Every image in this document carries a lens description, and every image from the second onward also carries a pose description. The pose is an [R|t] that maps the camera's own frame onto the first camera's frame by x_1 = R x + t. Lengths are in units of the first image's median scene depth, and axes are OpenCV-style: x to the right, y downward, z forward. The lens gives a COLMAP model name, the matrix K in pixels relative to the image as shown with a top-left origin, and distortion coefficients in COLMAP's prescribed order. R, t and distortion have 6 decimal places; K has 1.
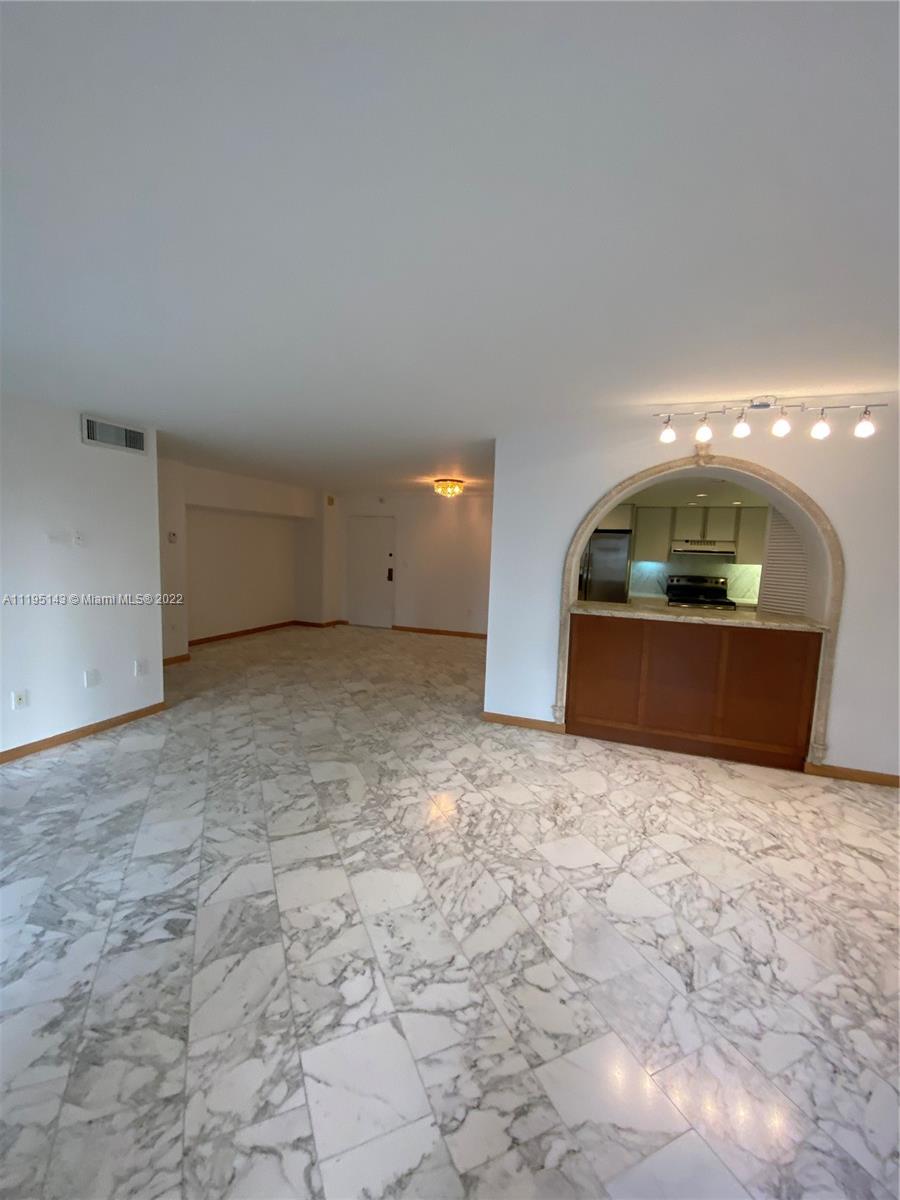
lens RADIAL K [[491.2, 0, 449.2], [0, 491.2, 596.3], [0, 0, 1]] dist [0.024042, -0.023480]
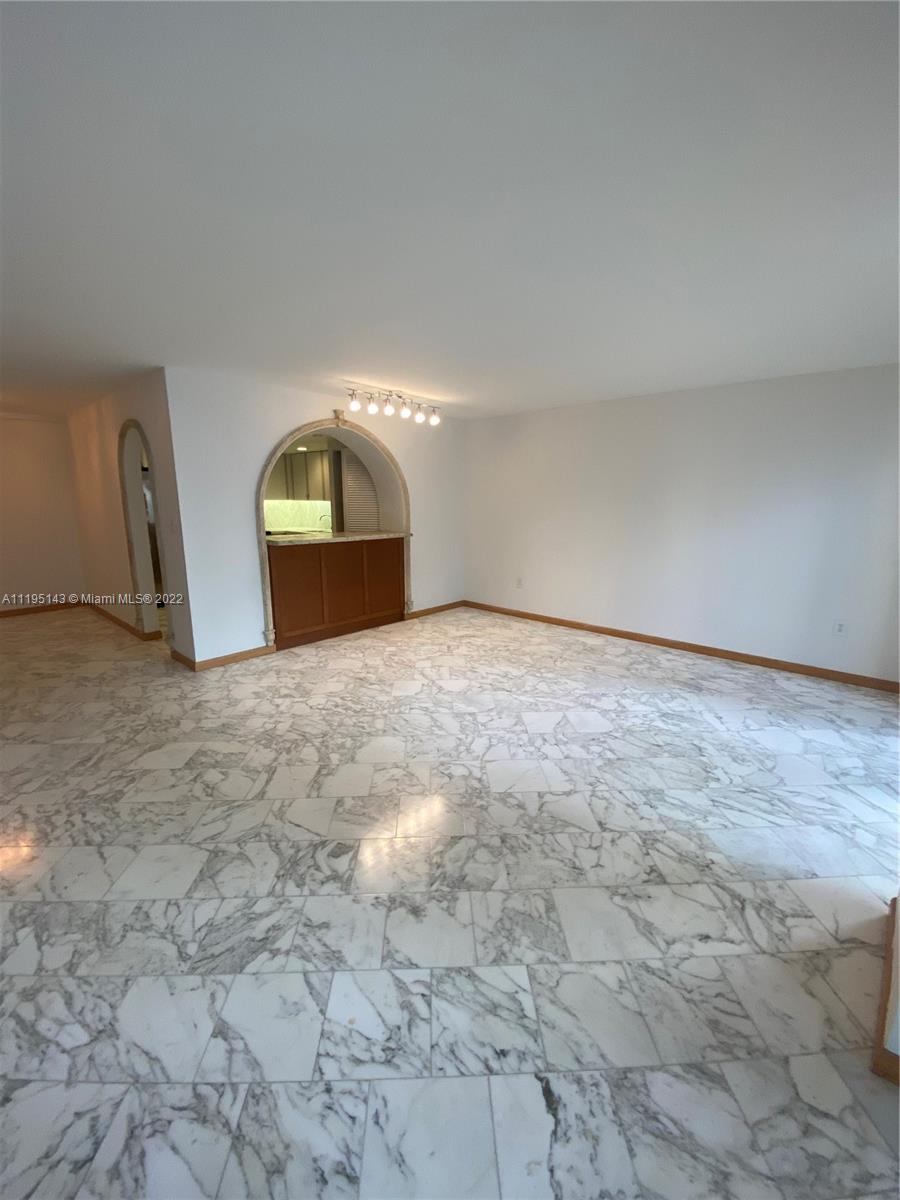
lens RADIAL K [[491.2, 0, 449.2], [0, 491.2, 596.3], [0, 0, 1]] dist [0.024042, -0.023480]
pose [[0.372478, -0.216211, 0.902504, -0.882464], [0.106783, 0.976009, 0.189749, -0.035556], [-0.921877, 0.025695, 0.386630, 0.233063]]
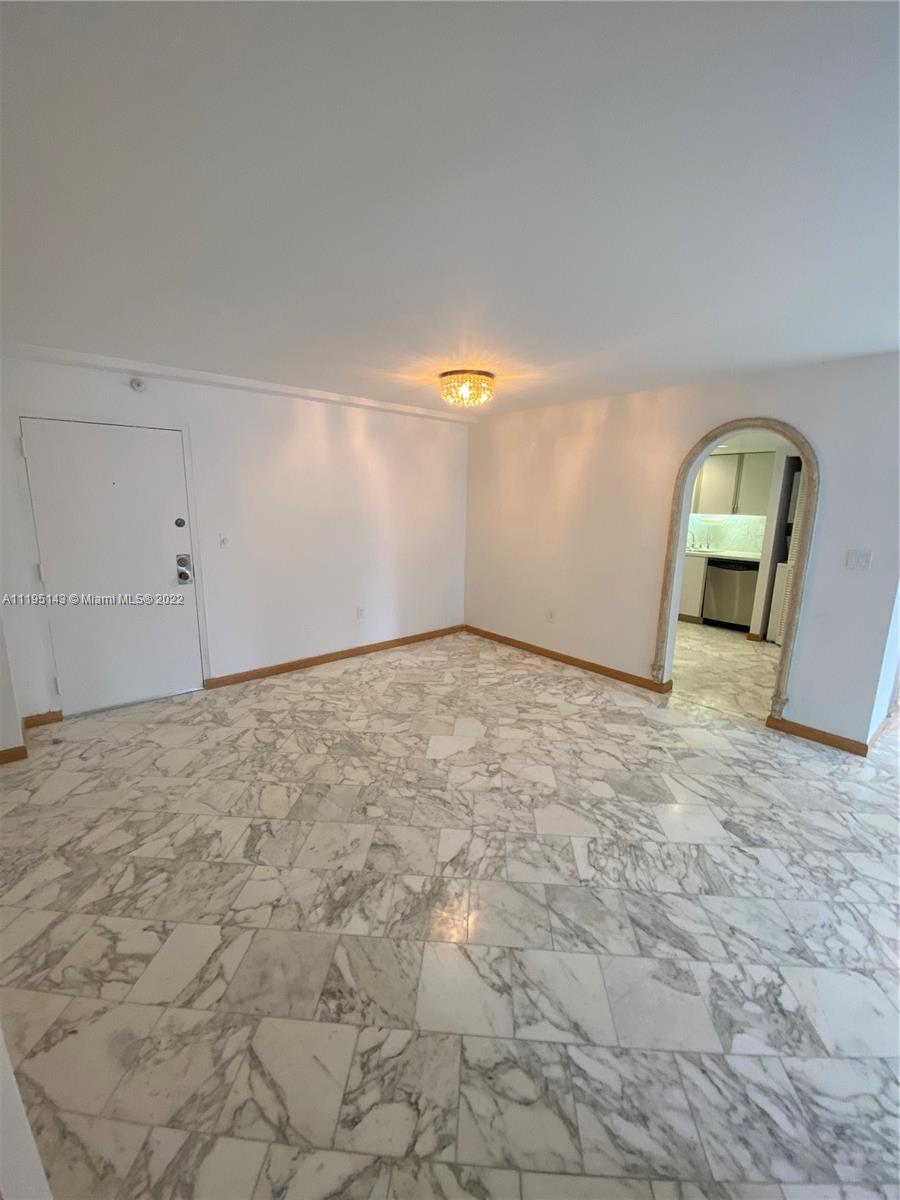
lens RADIAL K [[501.1, 0, 450.0], [0, 501.1, 600.0], [0, 0, 1]] dist [0.010917, -0.019352]
pose [[0.474336, -0.206454, 0.855793, -1.174045], [0.091511, 0.978409, 0.185313, -0.234113], [-0.875575, -0.009587, 0.482987, 1.757370]]
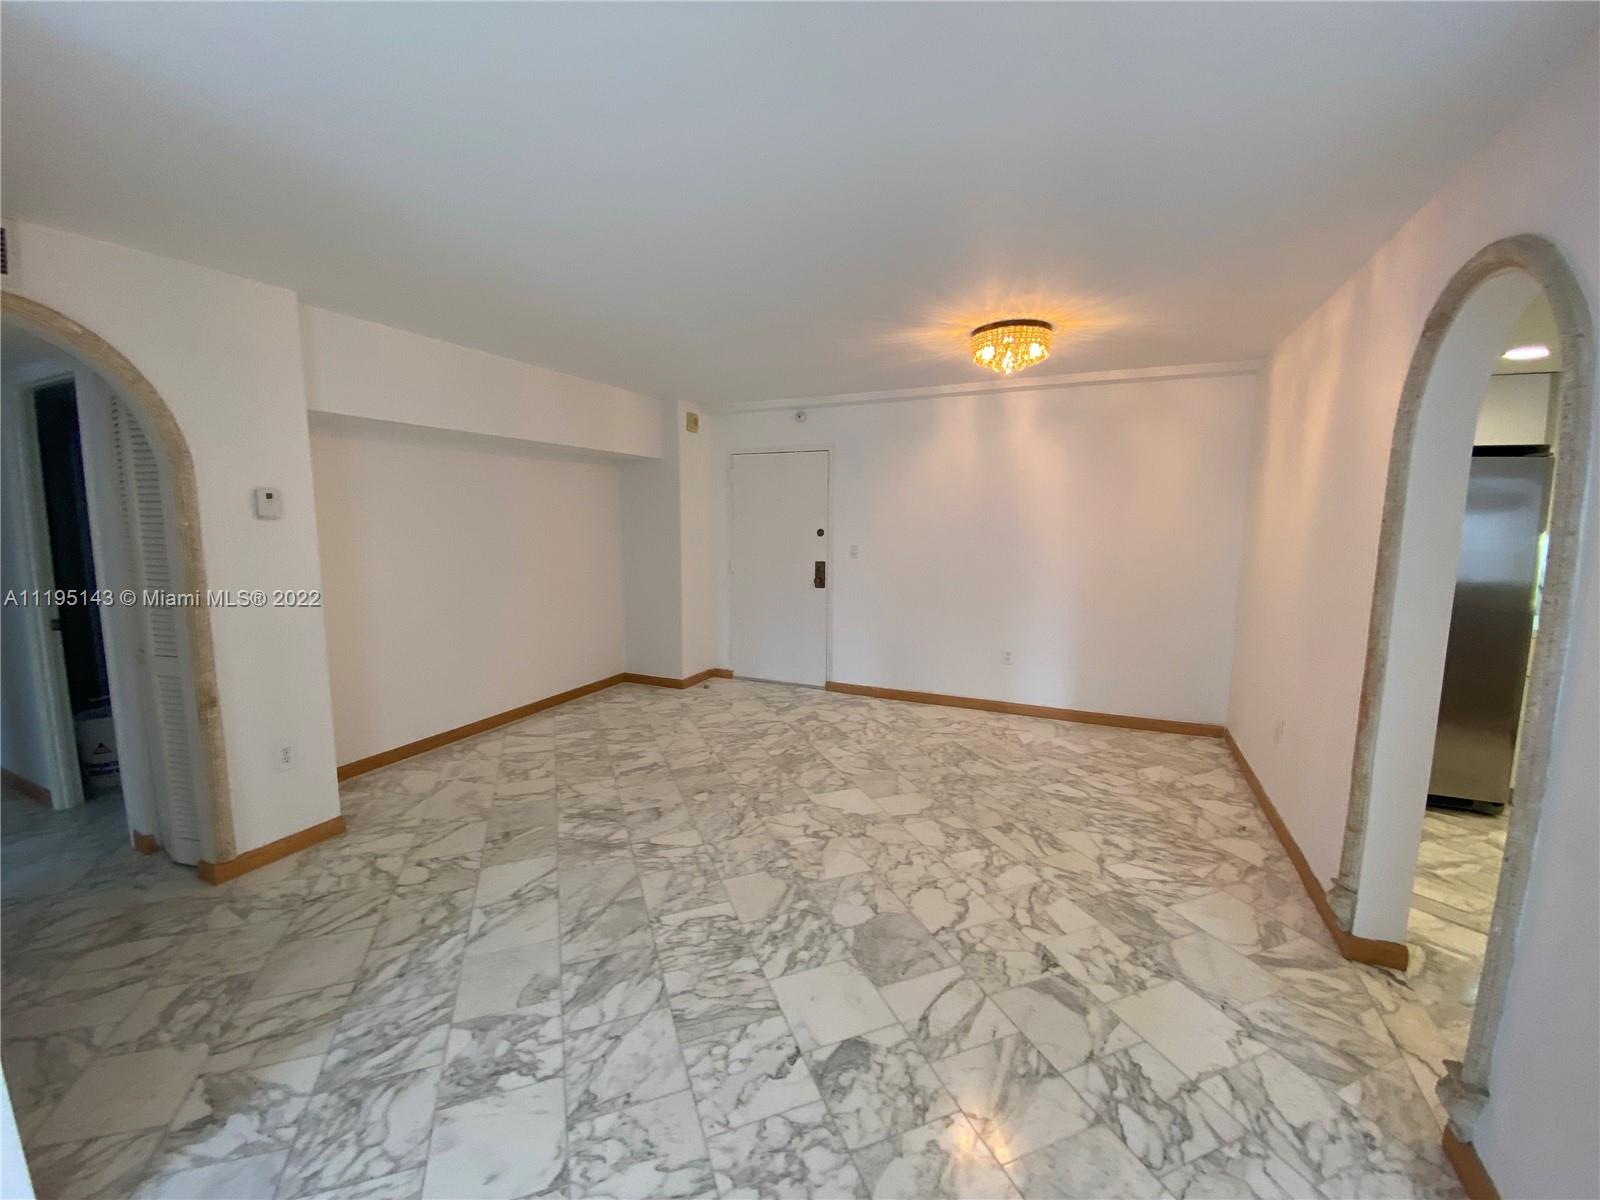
lens RADIAL K [[650.8, 0, 791.5], [0, 650.8, 594.9], [0, 0, 1]] dist [0.009503, -0.022638]
pose [[0.997610, -0.018006, -0.066704, -0.319728], [0.019292, 0.999640, 0.018672, -0.111133], [0.066343, -0.019914, 0.997598, 1.130695]]
